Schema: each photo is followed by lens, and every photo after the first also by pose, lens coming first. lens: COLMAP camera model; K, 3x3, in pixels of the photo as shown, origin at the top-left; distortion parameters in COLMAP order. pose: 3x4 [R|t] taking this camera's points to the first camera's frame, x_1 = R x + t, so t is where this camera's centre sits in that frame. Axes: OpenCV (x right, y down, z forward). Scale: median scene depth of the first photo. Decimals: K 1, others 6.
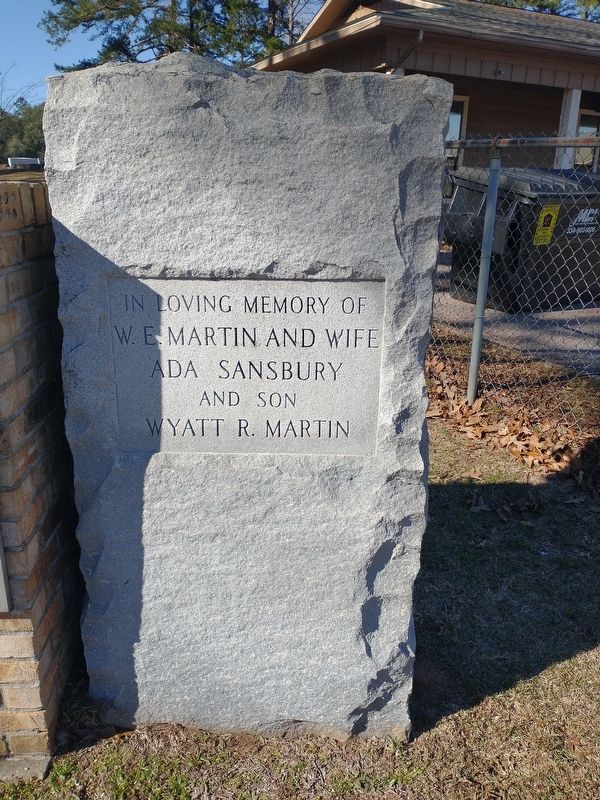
lens RADIAL K [[631.5, 0, 300.0], [0, 631.5, 400.0], [0, 0, 1]] dist [0.047201, -0.082162]
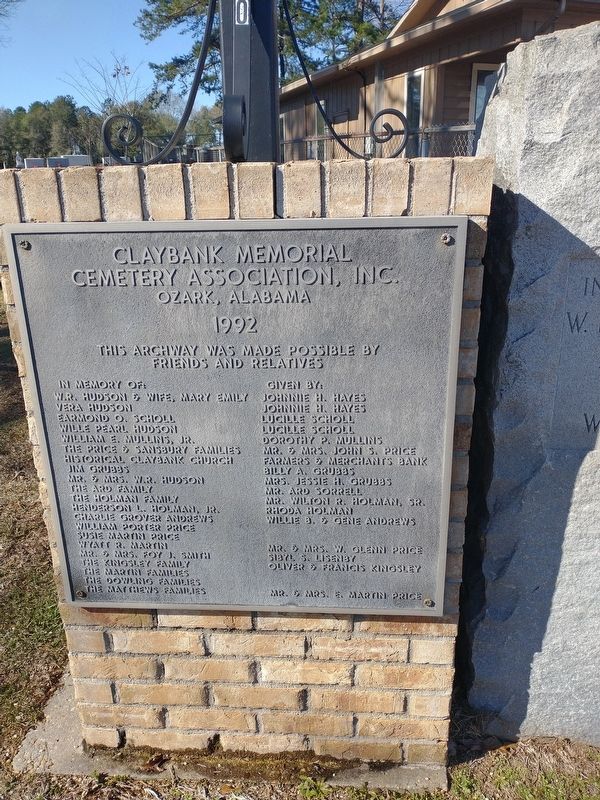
lens RADIAL K [[631.5, 0, 300.0], [0, 631.5, 400.0], [0, 0, 1]] dist [0.047201, -0.082162]
pose [[0.992961, 0.004092, -0.118372, -0.508036], [-0.002274, 0.999877, 0.015496, -0.003181], [0.118421, -0.015118, 0.992848, 0.036032]]
